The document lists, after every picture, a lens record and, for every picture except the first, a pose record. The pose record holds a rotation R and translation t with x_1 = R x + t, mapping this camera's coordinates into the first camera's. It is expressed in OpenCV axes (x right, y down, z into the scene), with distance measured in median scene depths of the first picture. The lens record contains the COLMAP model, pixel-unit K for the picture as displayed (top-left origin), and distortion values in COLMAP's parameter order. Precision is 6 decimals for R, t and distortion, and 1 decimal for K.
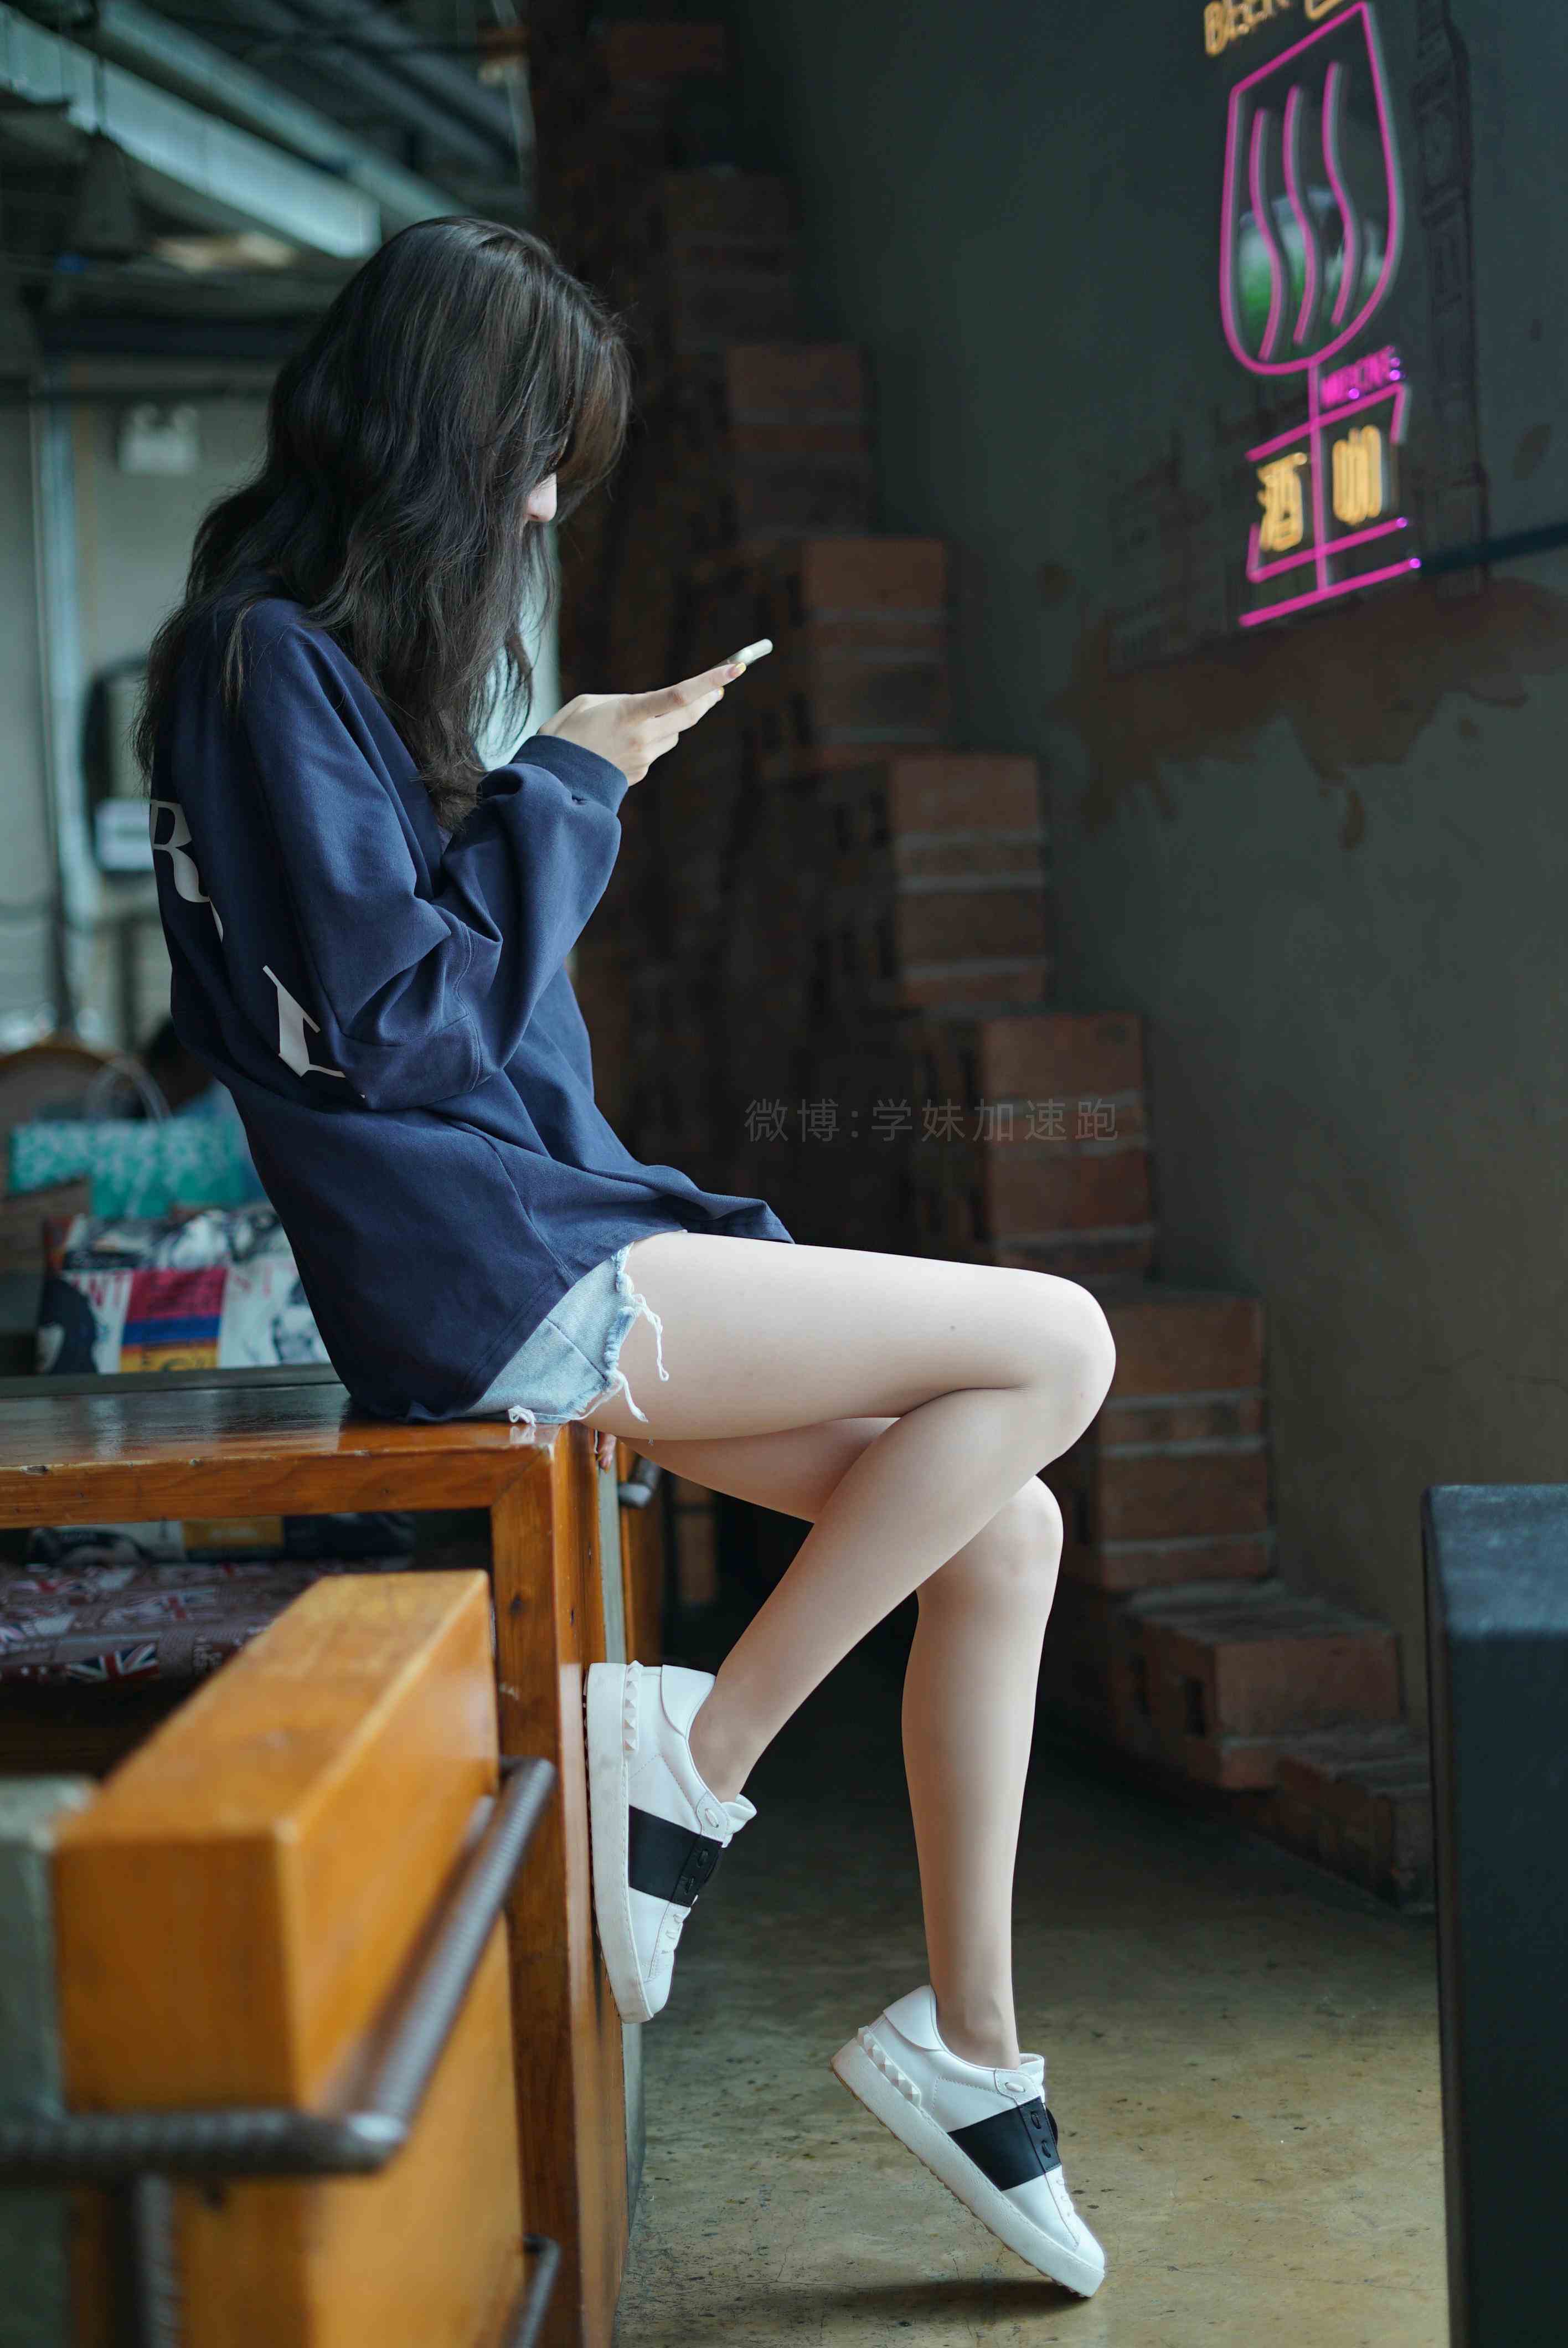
lens RADIAL K [[3508.9, 0, 773.4], [0, 3508.9, 1176.8], [0, 0, 1]] dist [-0.036577, 0.000000]
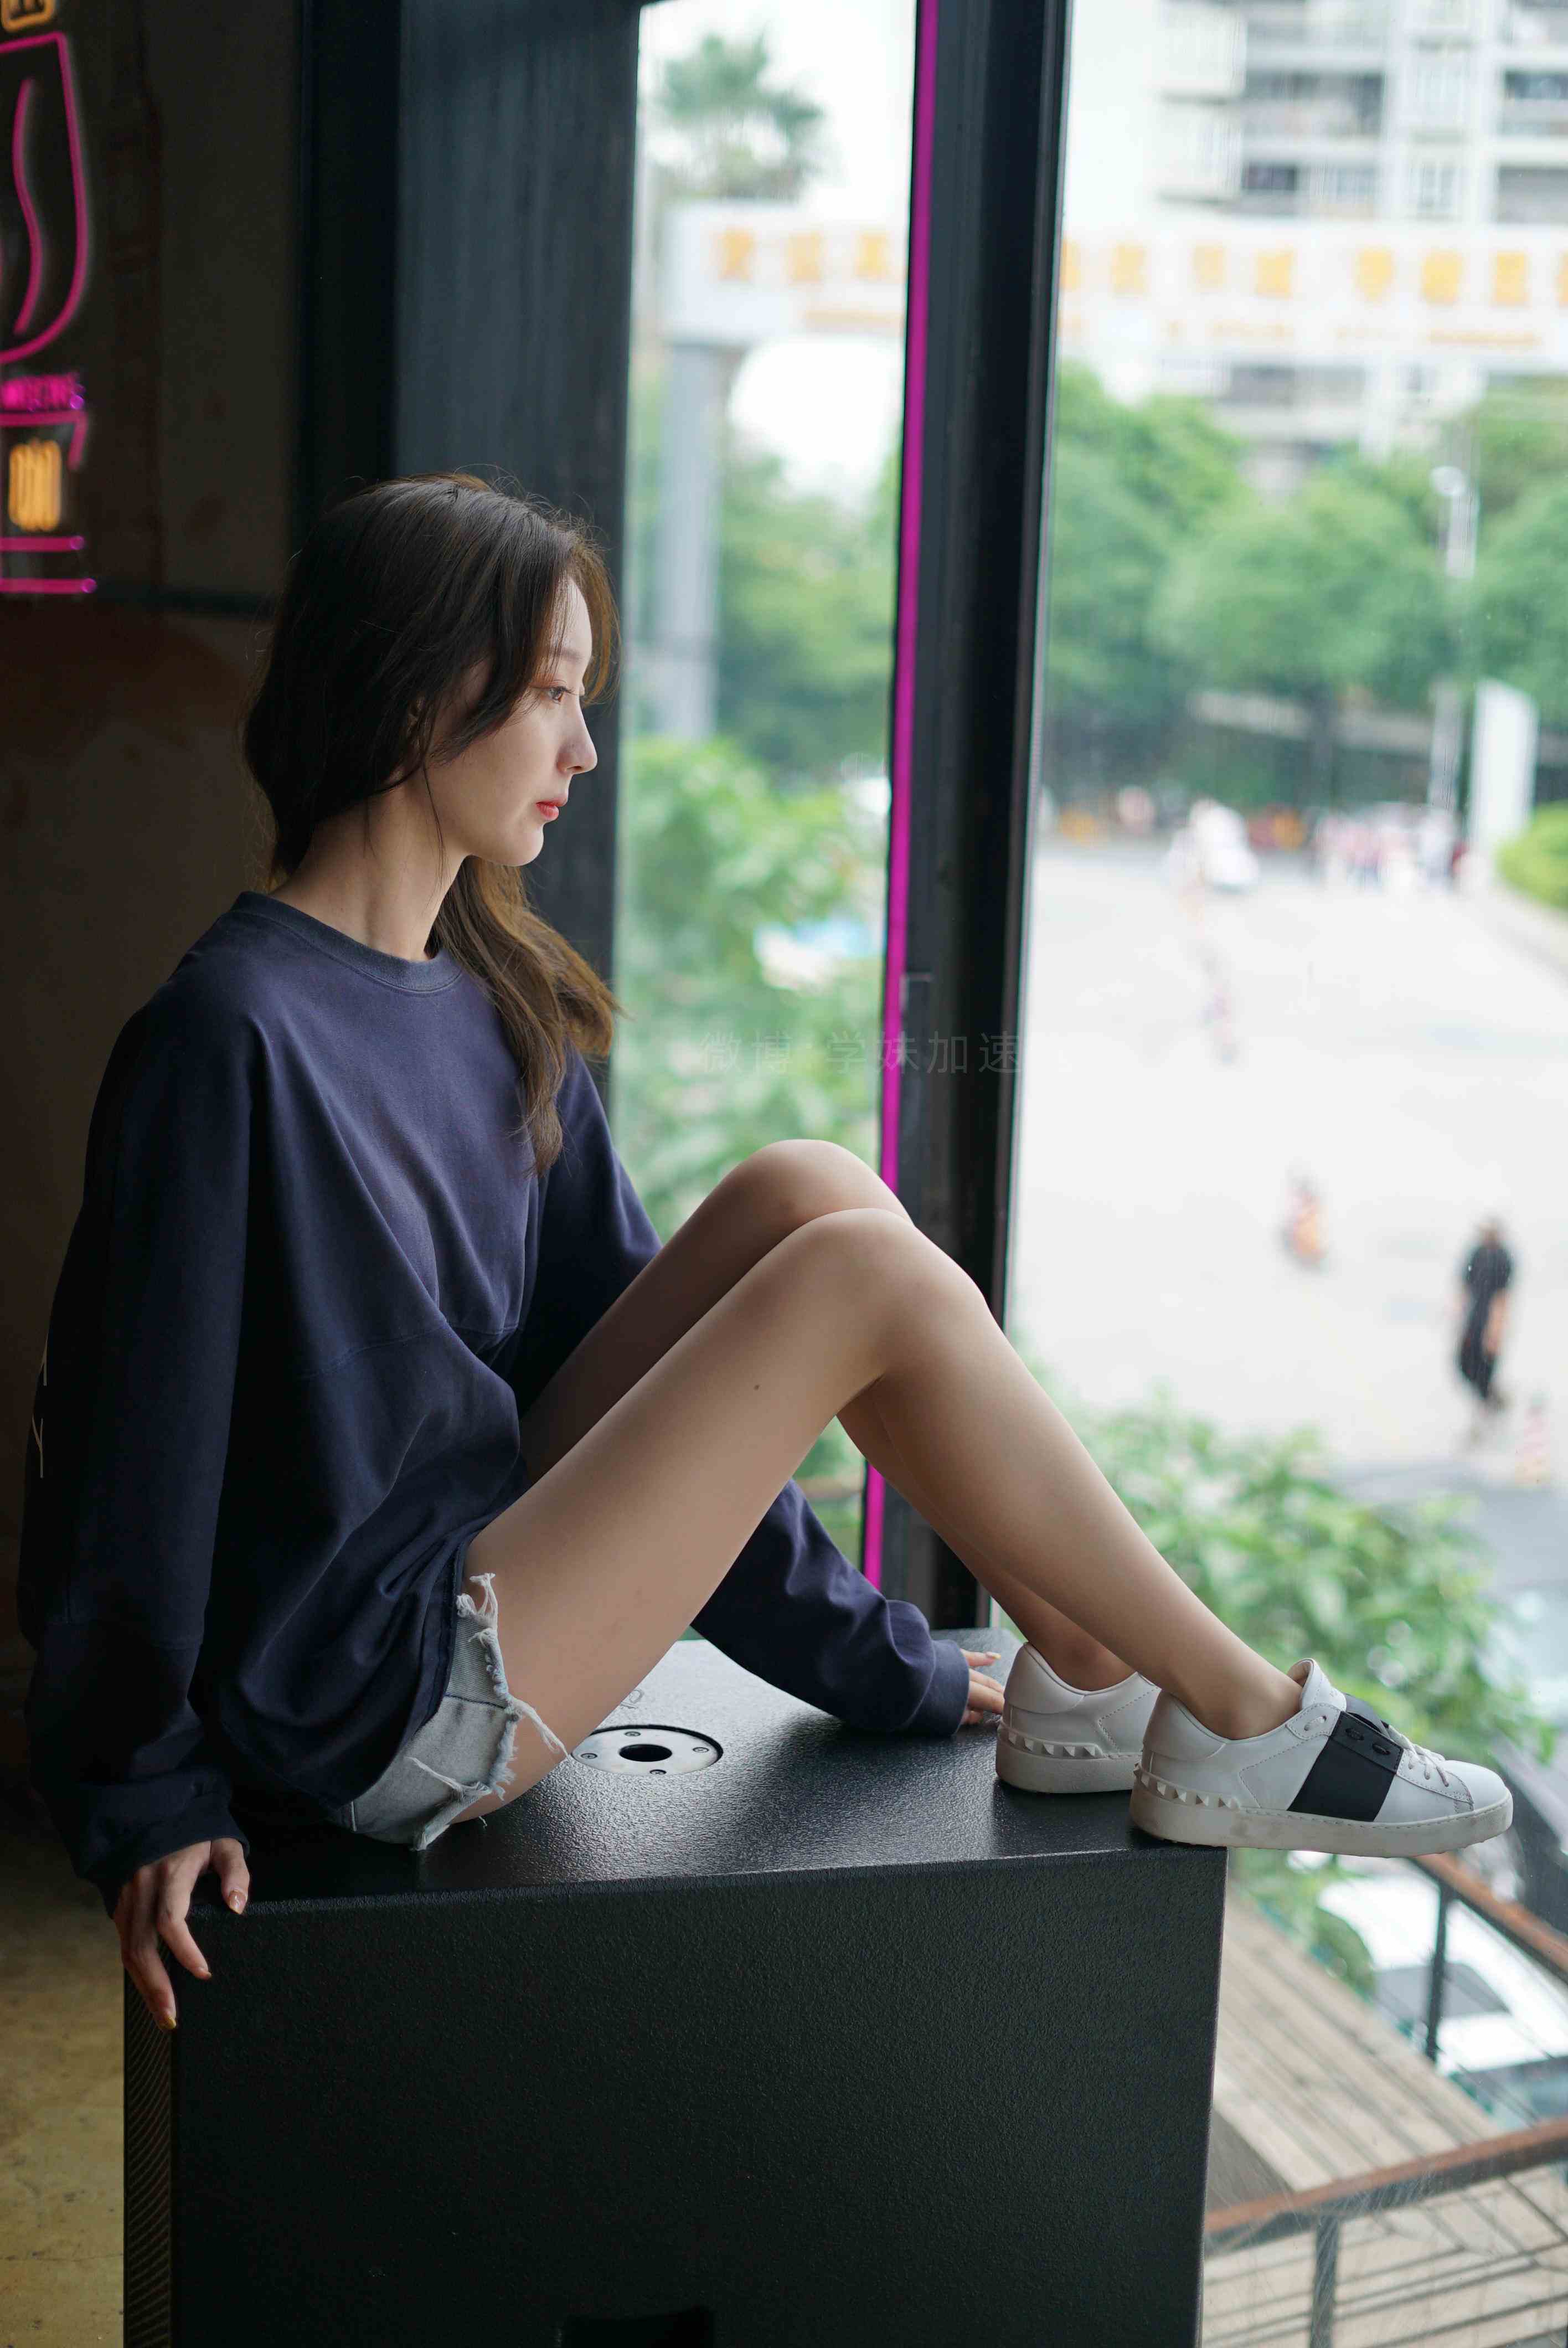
lens RADIAL K [[3508.9, 0, 803.5], [0, 3508.9, 1182.9], [0, 0, 1]] dist [-0.036577, 0.000000]
pose [[0.912219, 0.009204, 0.409600, -0.051302], [-0.059953, 0.991985, 0.111230, -0.122852], [-0.405293, -0.126023, 0.905459, -0.075155]]
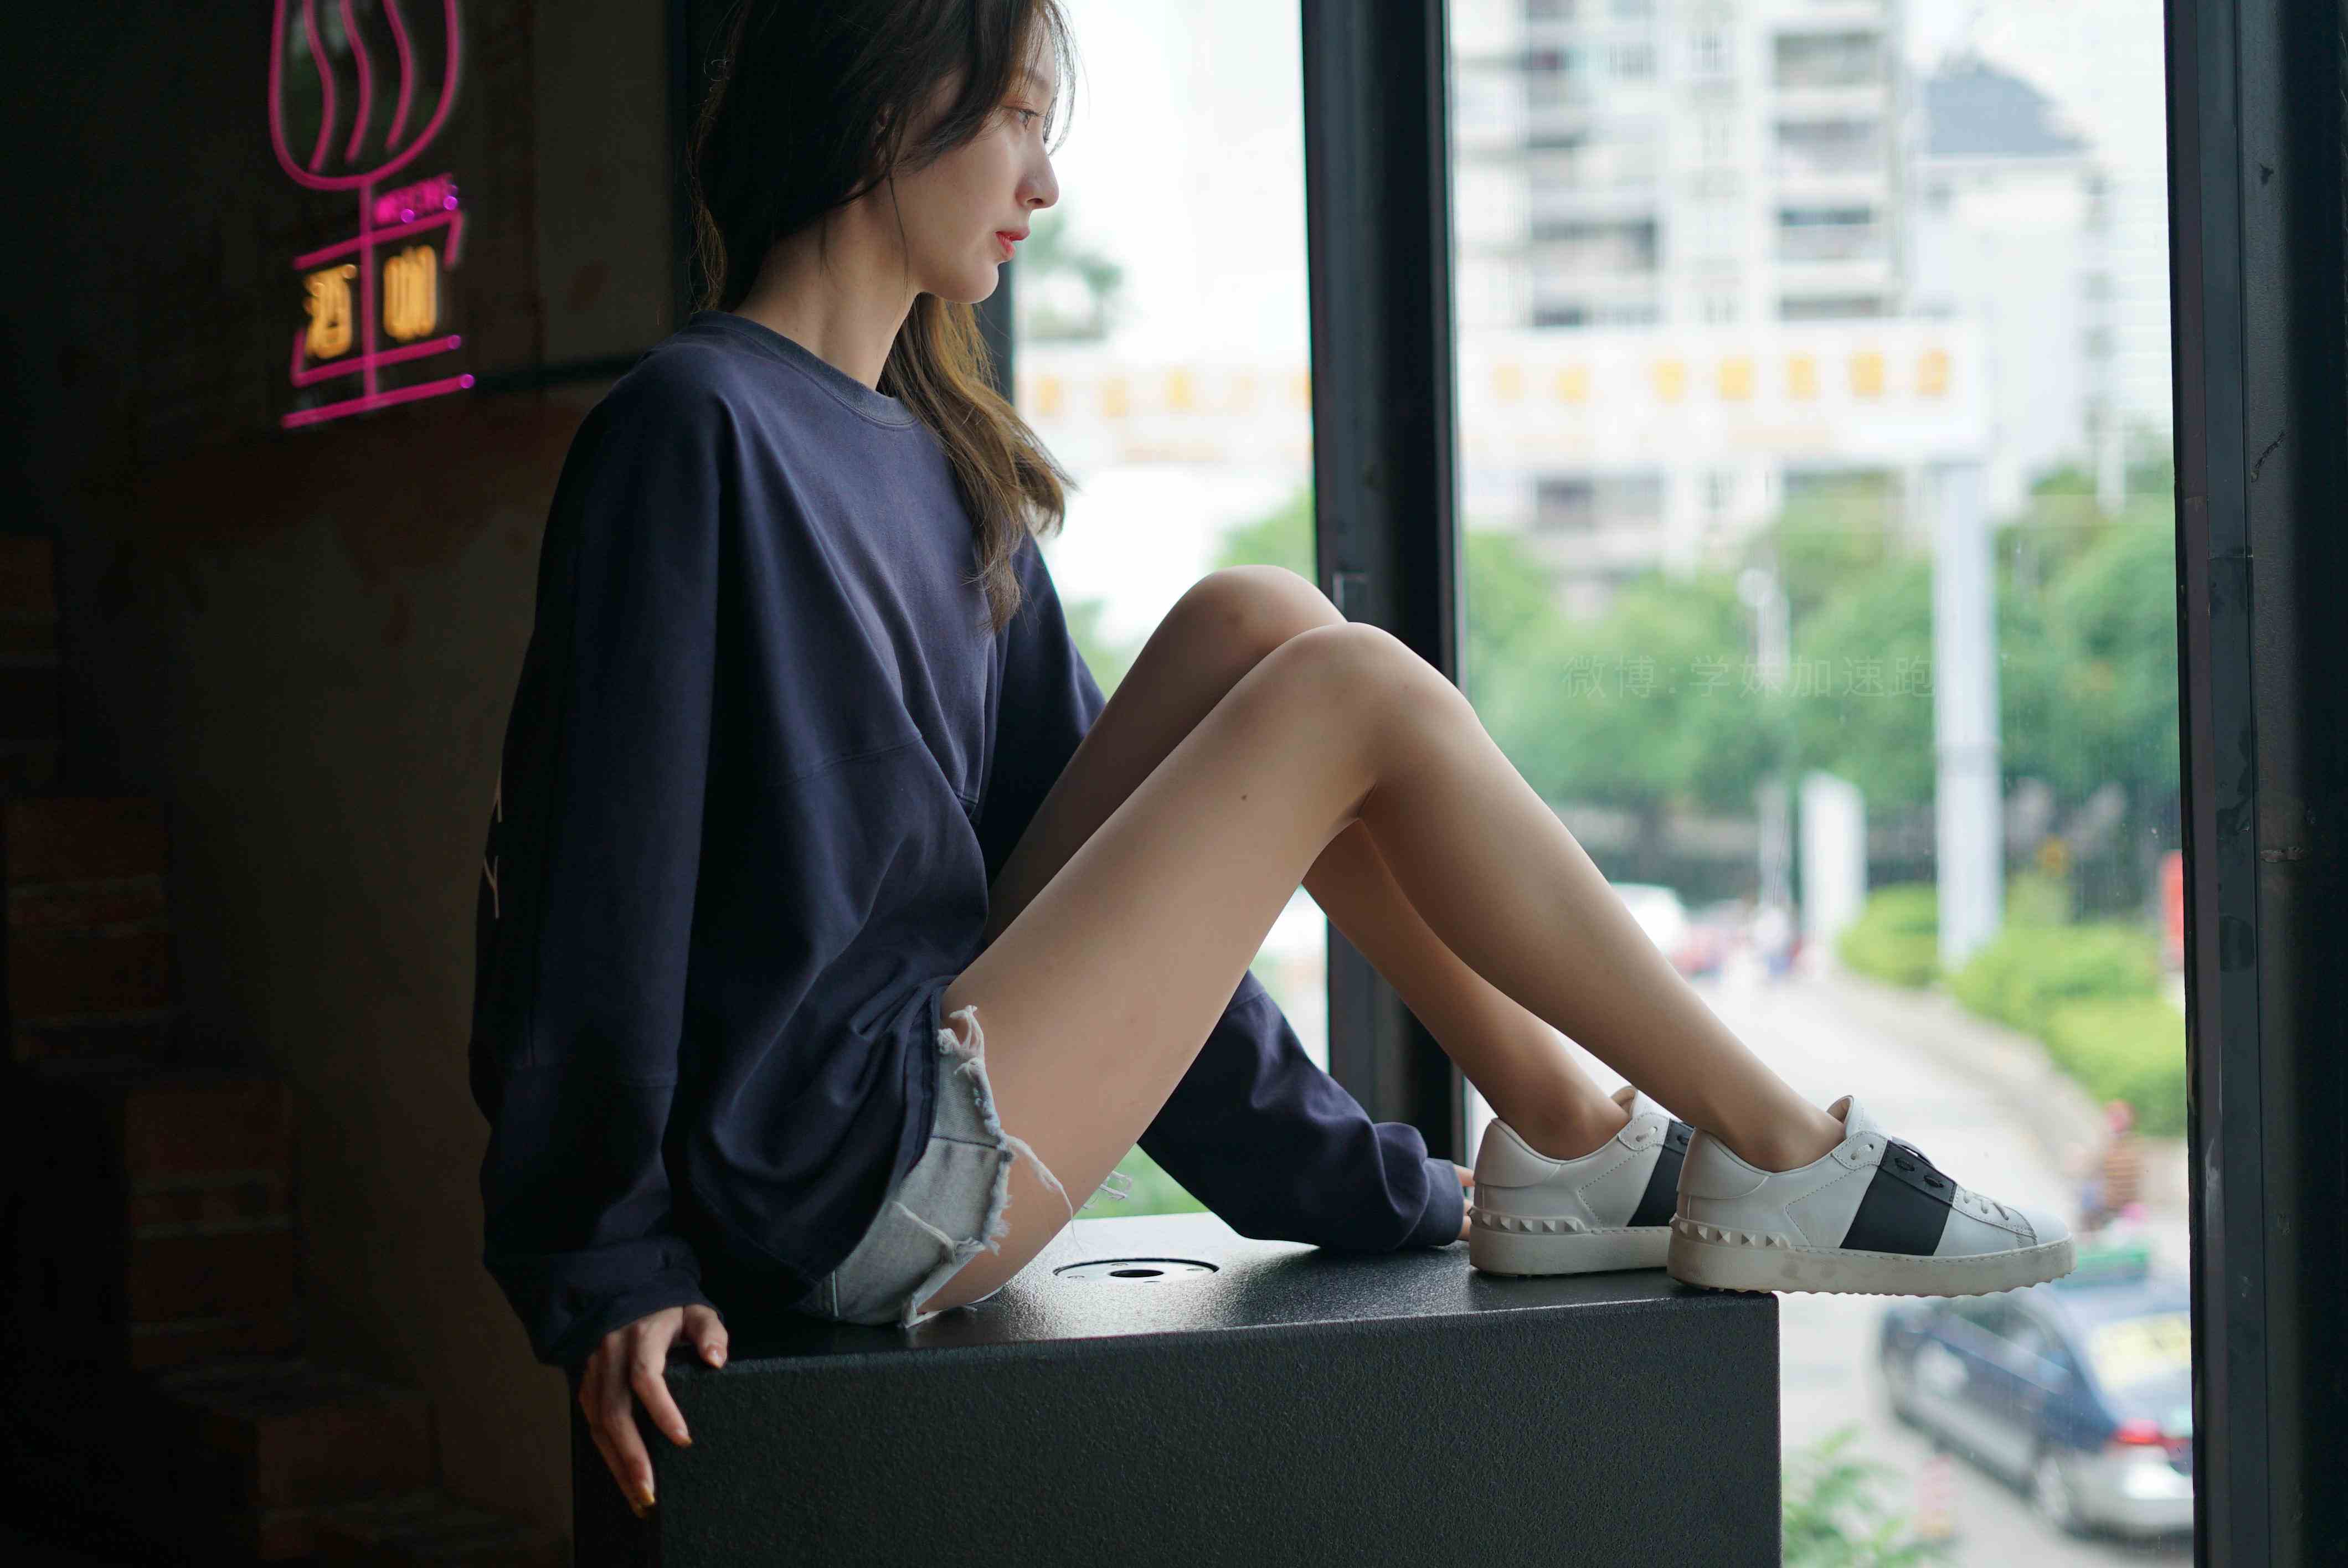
lens RADIAL K [[3508.9, 0, 1177.1], [0, 3508.9, 769.5], [0, 0, 1]] dist [-0.036577, 0.000000]
pose [[0.908913, 0.025108, 0.416229, -0.057673], [-0.002769, 0.998527, -0.054188, -0.001037], [-0.416977, 0.048100, 0.907644, -0.043601]]
